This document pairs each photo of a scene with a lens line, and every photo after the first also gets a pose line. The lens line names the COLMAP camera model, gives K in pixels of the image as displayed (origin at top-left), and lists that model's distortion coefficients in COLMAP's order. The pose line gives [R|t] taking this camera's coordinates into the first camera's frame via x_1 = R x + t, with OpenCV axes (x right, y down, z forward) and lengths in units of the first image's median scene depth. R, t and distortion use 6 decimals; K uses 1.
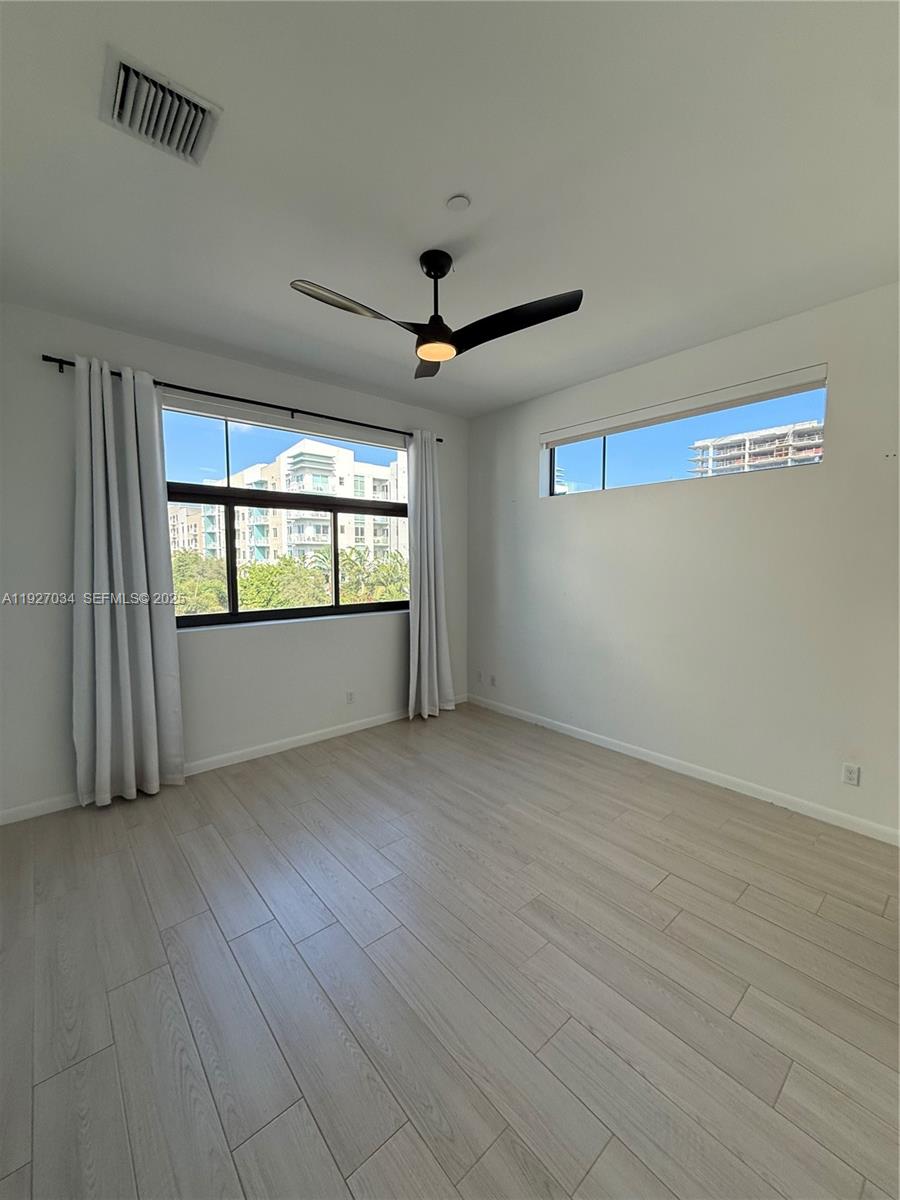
lens RADIAL K [[477.3, 0, 453.3], [0, 477.3, 601.7], [0, 0, 1]] dist [0.000355, 0.000163]
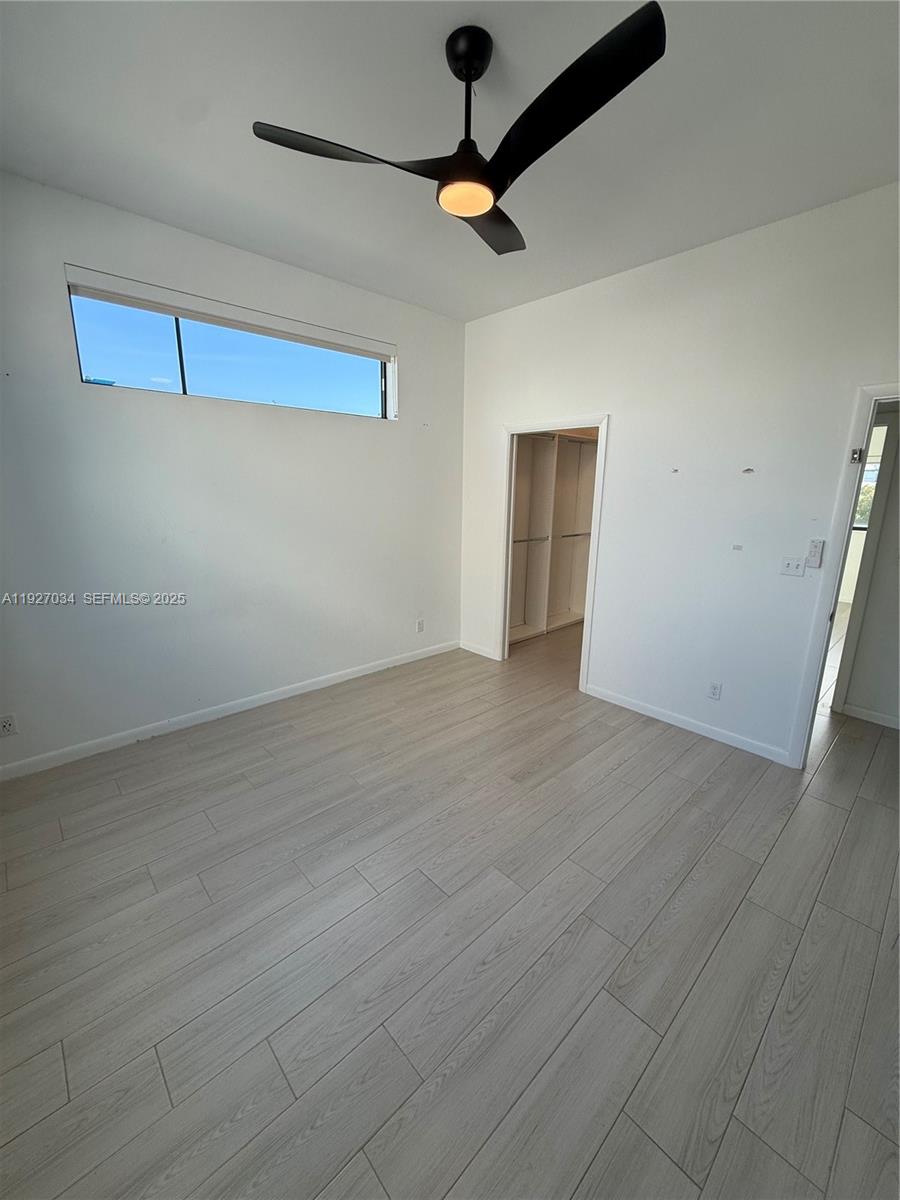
lens RADIAL K [[477.3, 0, 452.5], [0, 477.3, 595.7], [0, 0, 1]] dist [0.000355, 0.000163]
pose [[-0.033094, -0.222807, 0.974301, -0.681325], [0.079374, 0.971170, 0.224787, -0.085654], [-0.996295, 0.084773, -0.014455, 0.849184]]
